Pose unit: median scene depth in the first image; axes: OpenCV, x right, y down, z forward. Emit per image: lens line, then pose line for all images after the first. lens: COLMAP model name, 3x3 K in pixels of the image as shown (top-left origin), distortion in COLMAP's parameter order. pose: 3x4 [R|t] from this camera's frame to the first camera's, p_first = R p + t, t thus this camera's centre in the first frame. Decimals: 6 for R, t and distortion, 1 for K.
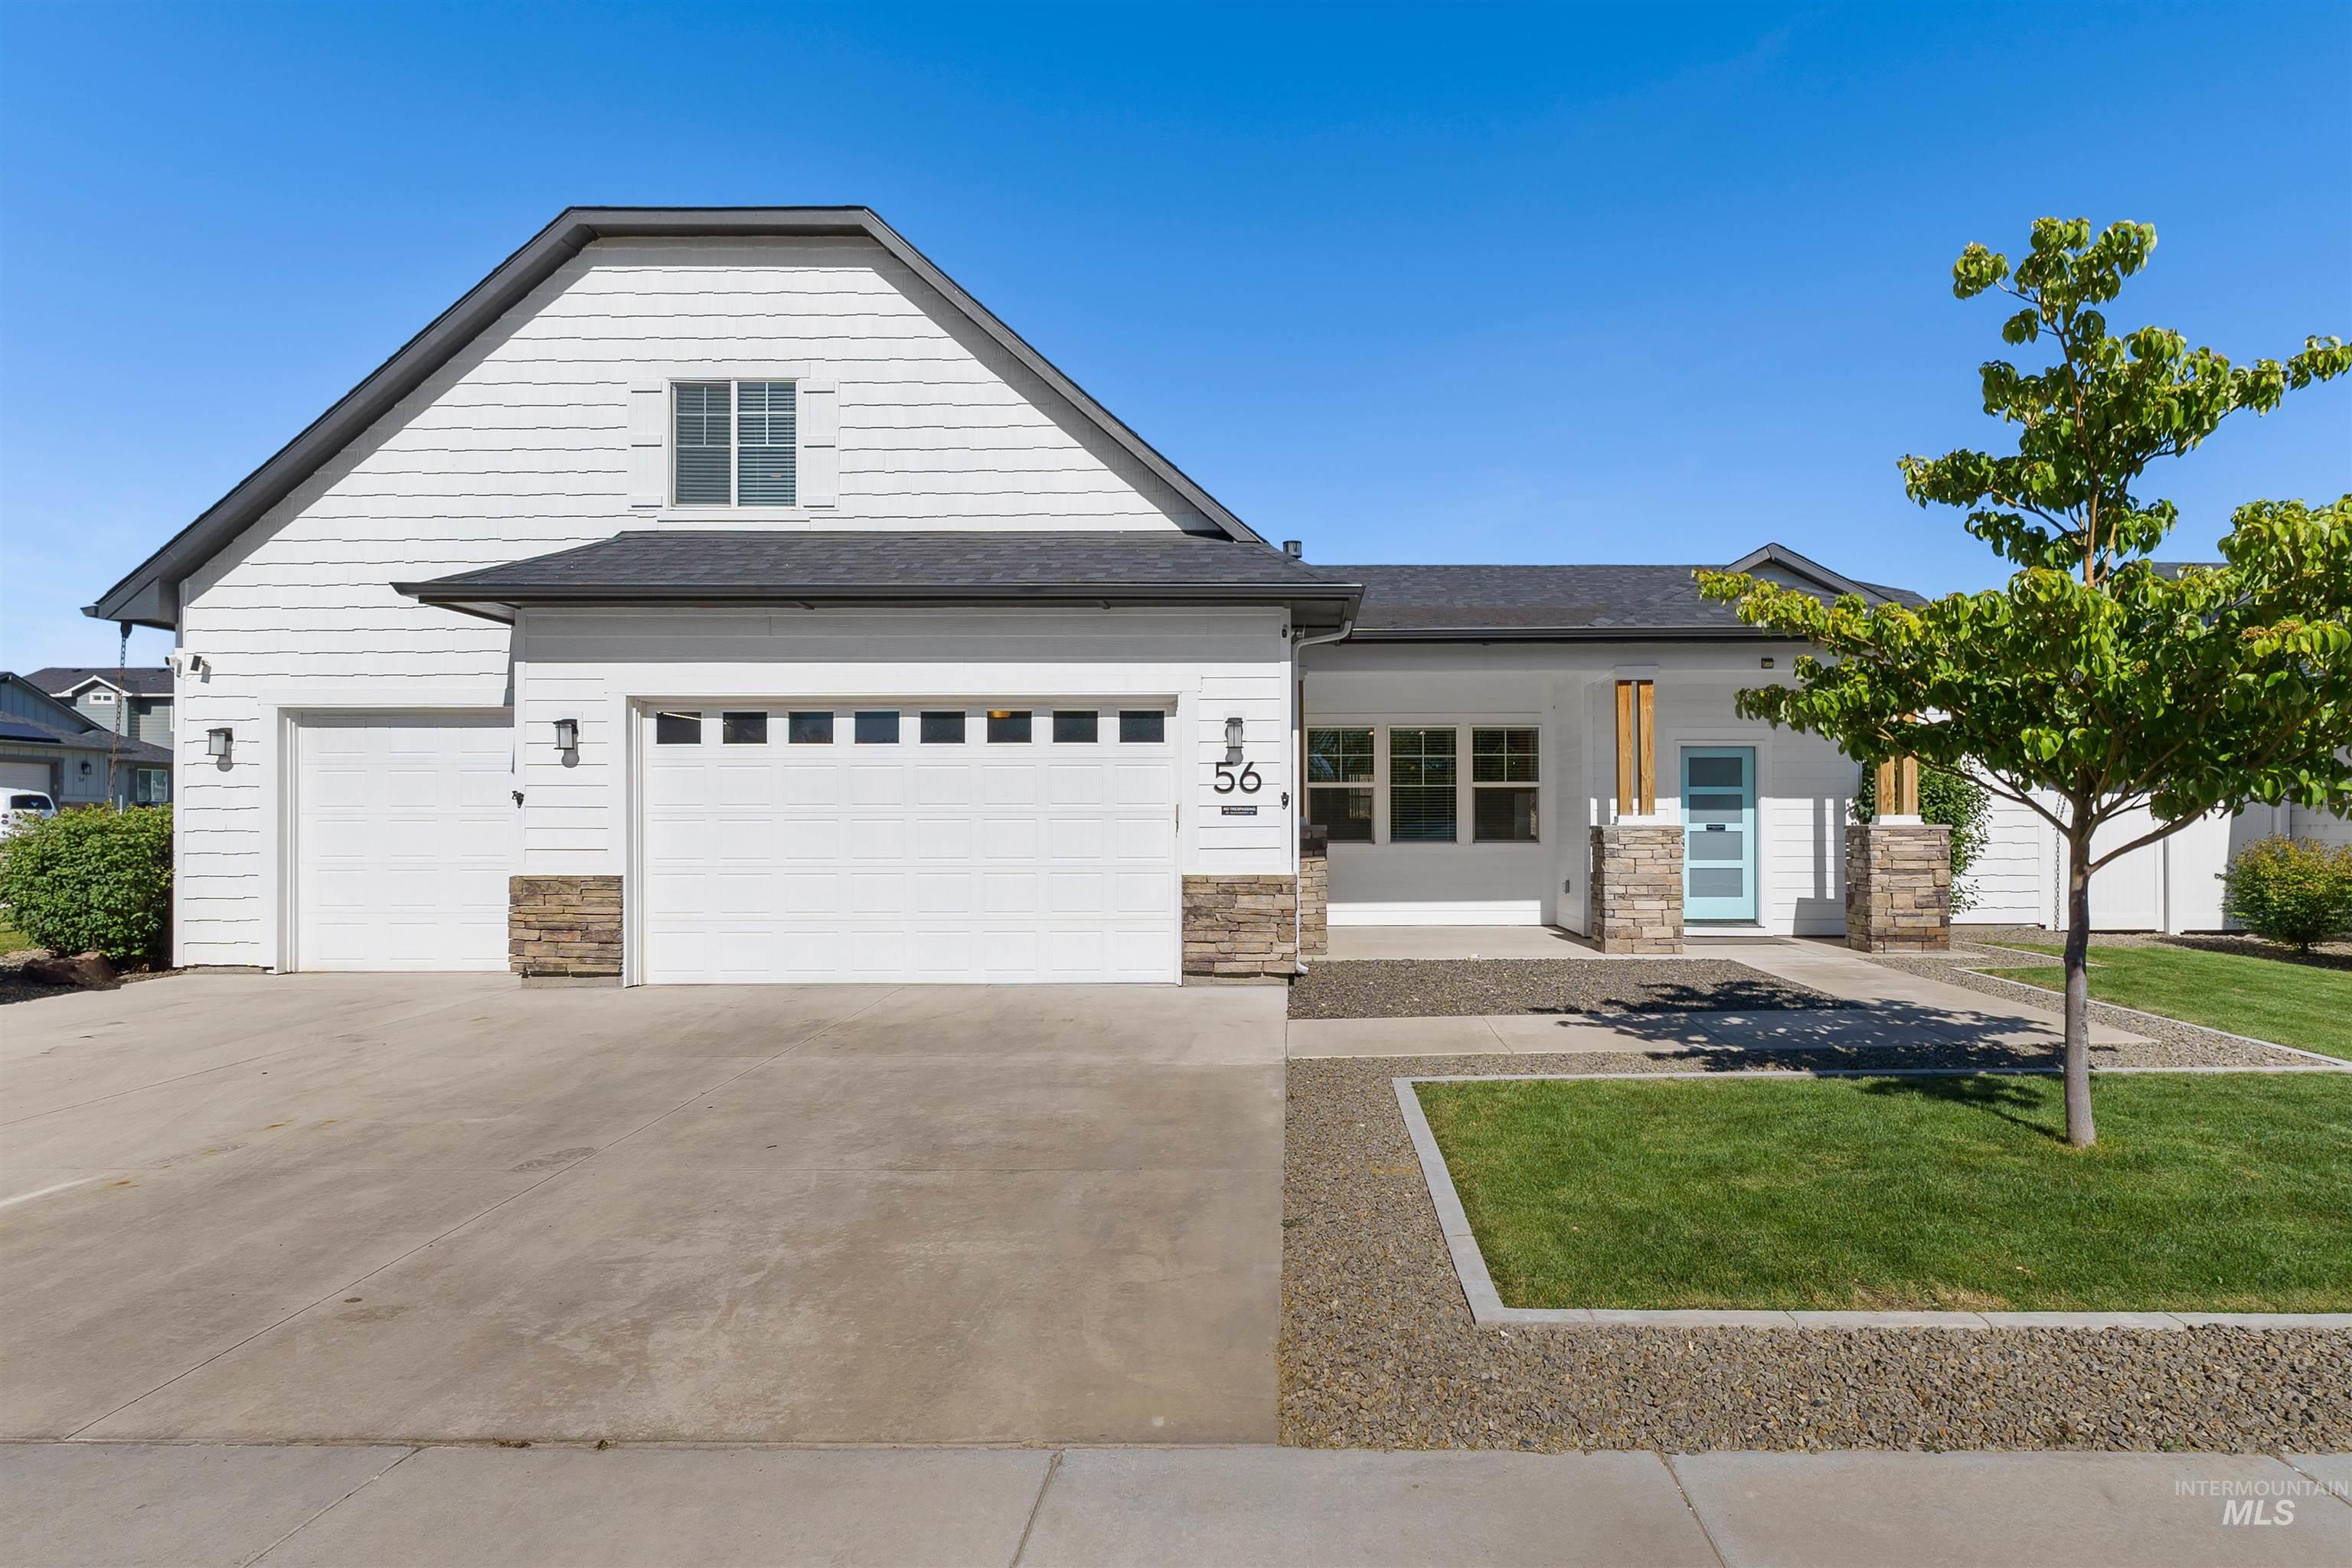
lens RADIAL K [[1236.5, 0, 1312.9], [0, 1236.5, 811.3], [0, 0, 1]] dist [0.003071, 0.000344]
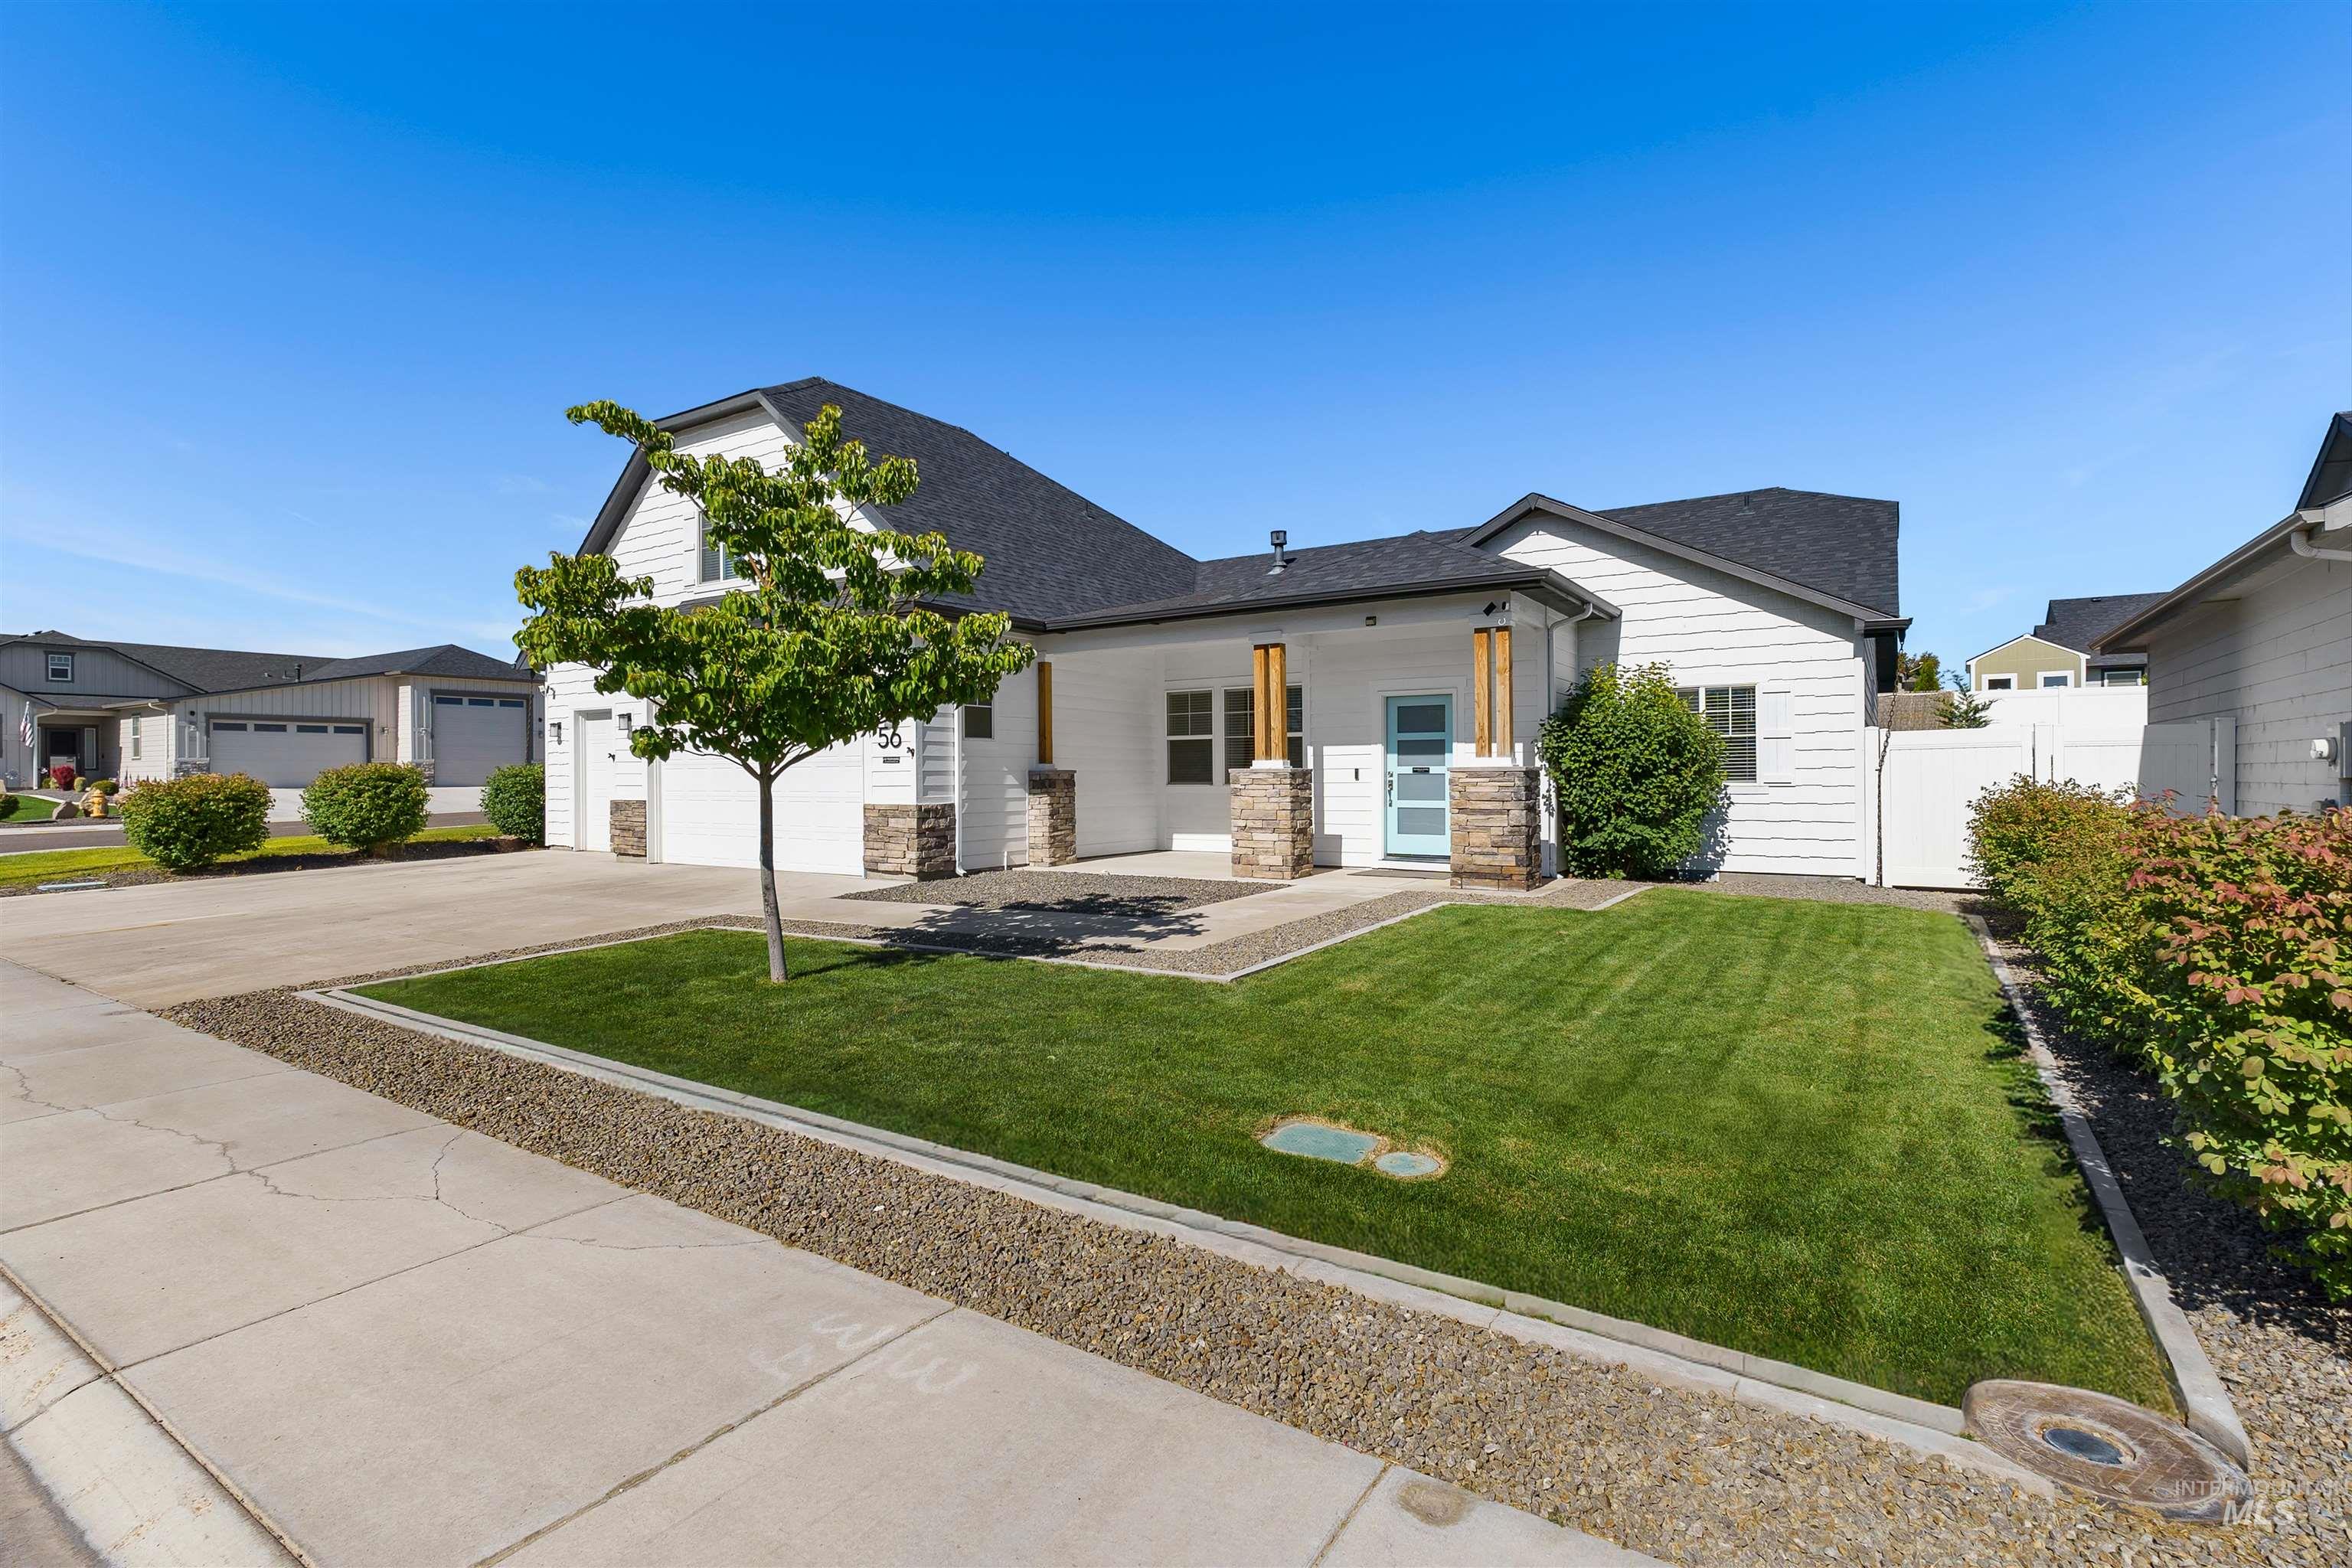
lens RADIAL K [[1123.4, 0, 1162.3], [0, 1123.4, 772.7], [0, 0, 1]] dist [0.000629, 0.000176]
pose [[0.830456, -0.003634, -0.557072, 0.868552], [0.009851, 0.999918, 0.008162, 0.006068], [0.556997, -0.012265, 0.830424, 0.070738]]
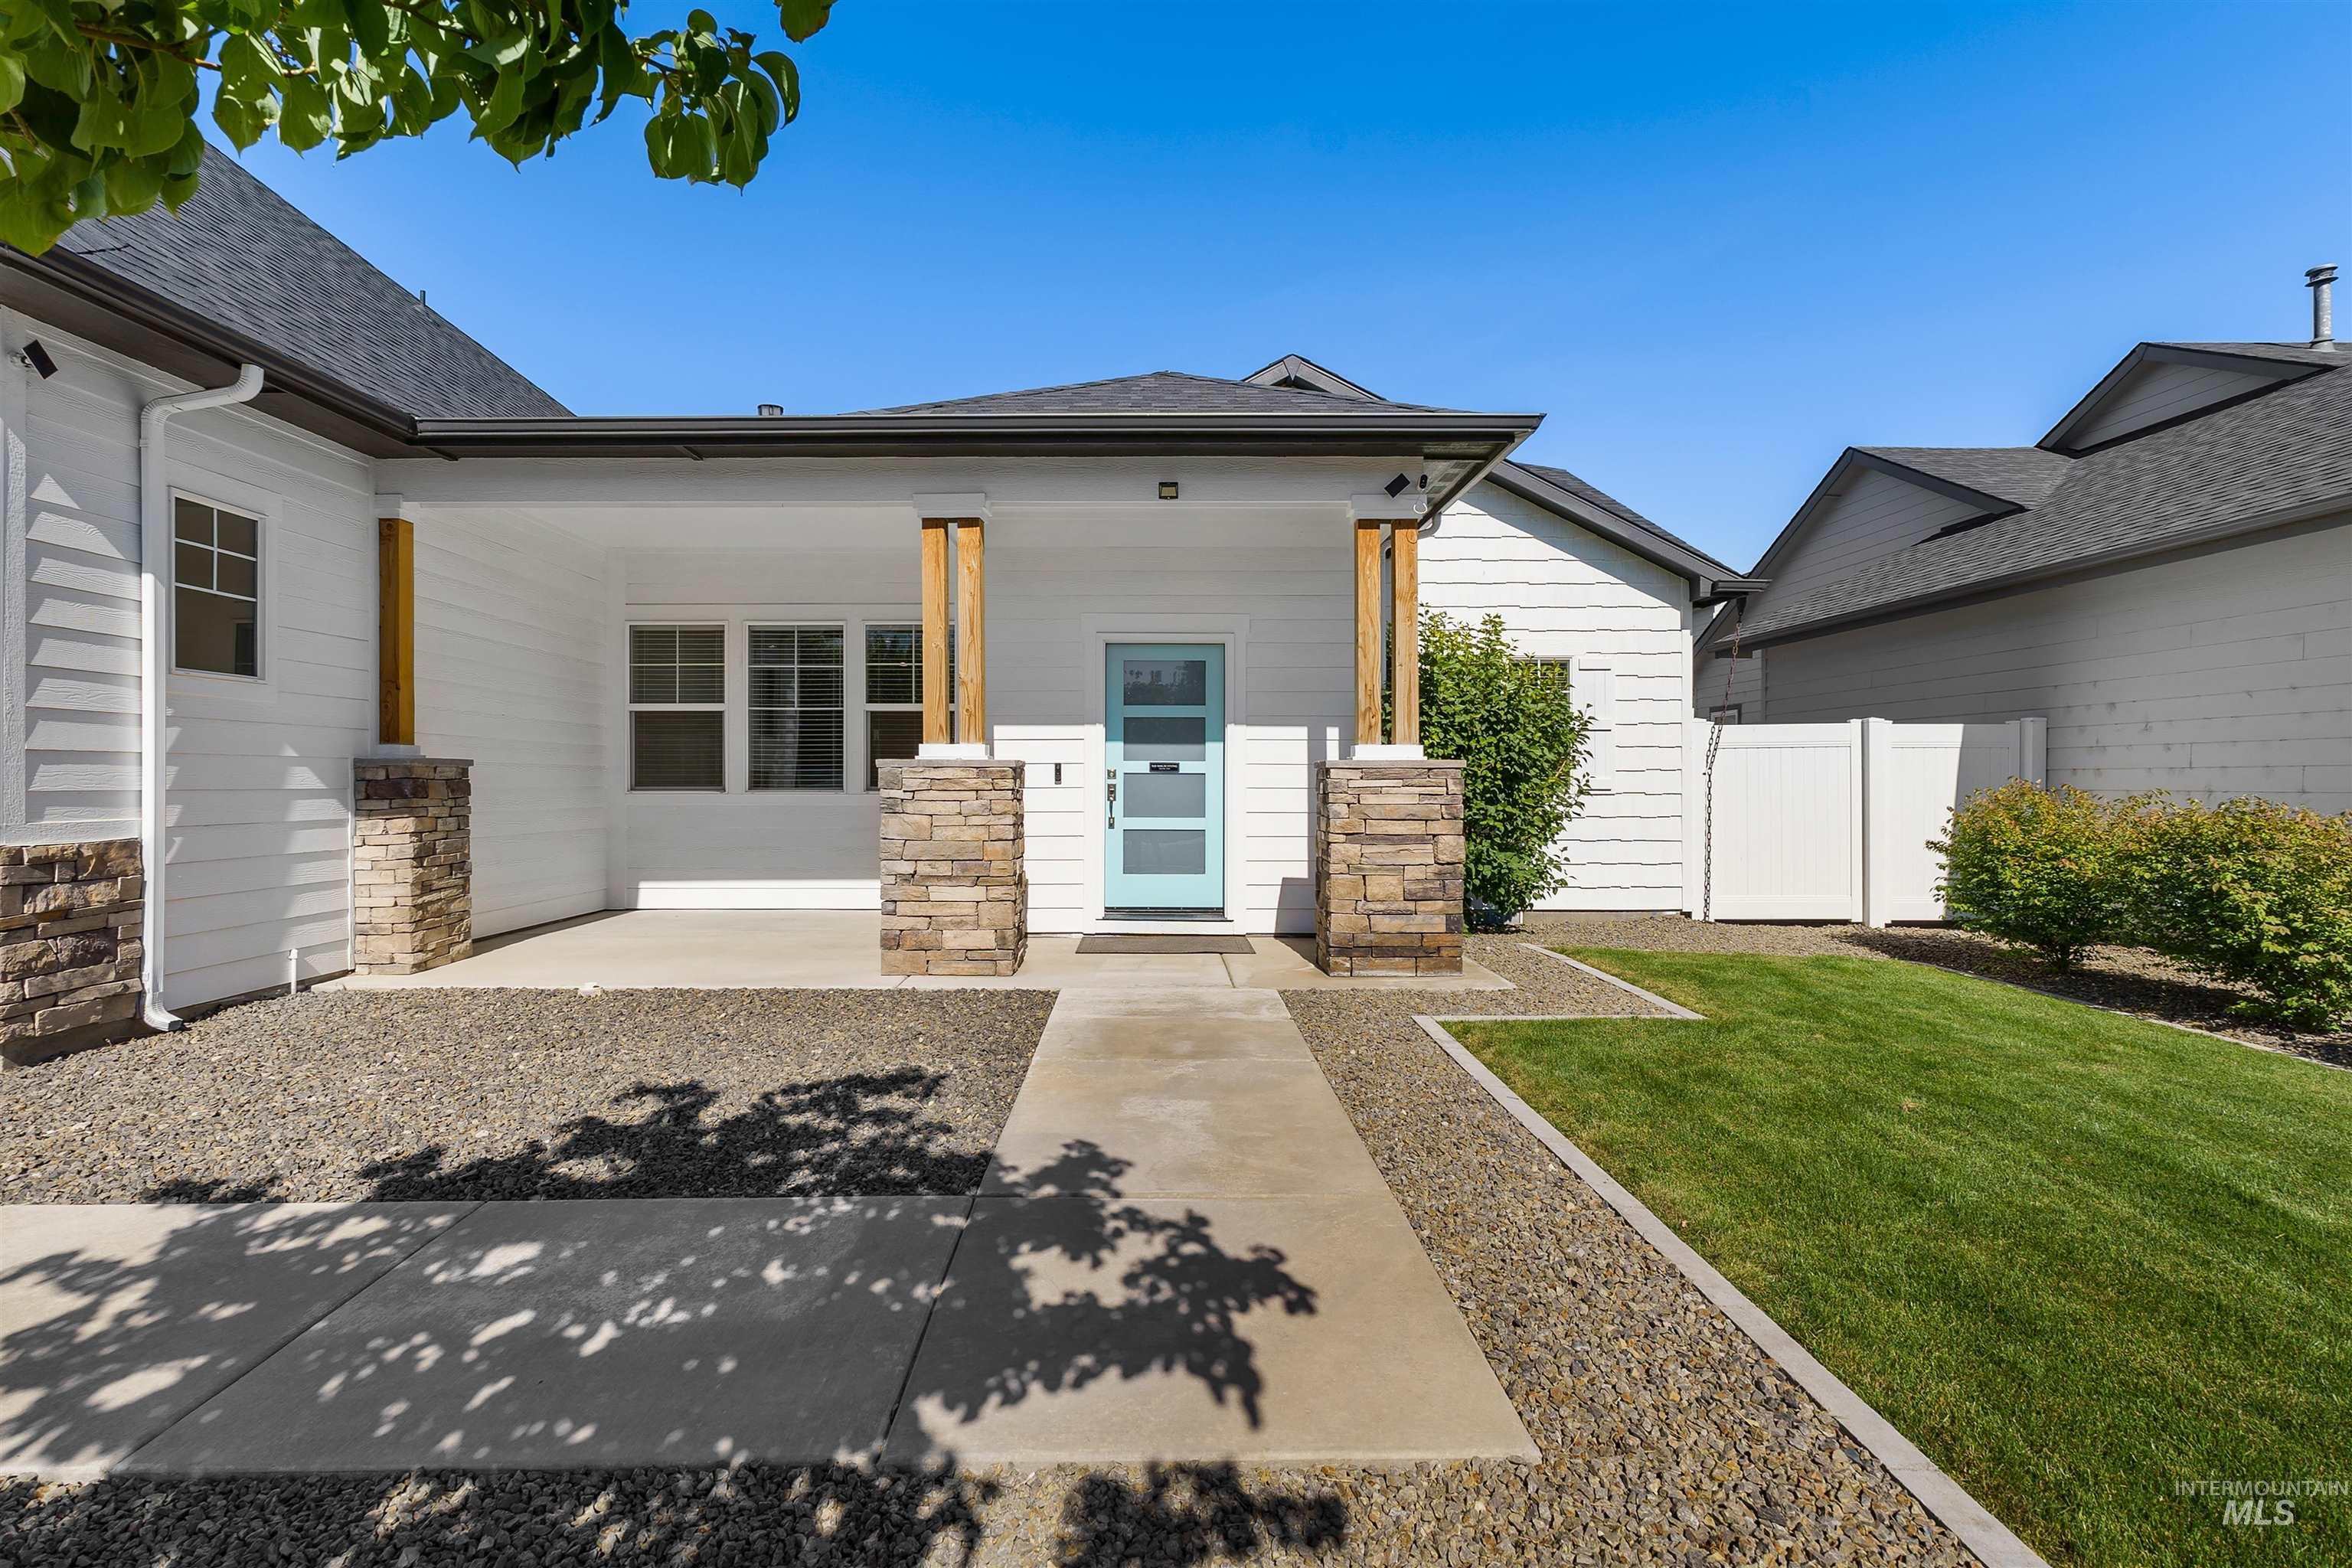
lens RADIAL K [[1135.0, 0, 1153.4], [0, 1135.0, 776.9], [0, 0, 1]] dist [-0.001355, 0.000600]
pose [[0.999959, 0.003251, -0.008421, 0.411325], [-0.003191, 0.999969, 0.007194, 0.017127], [0.008444, -0.007167, 0.999939, 0.505105]]
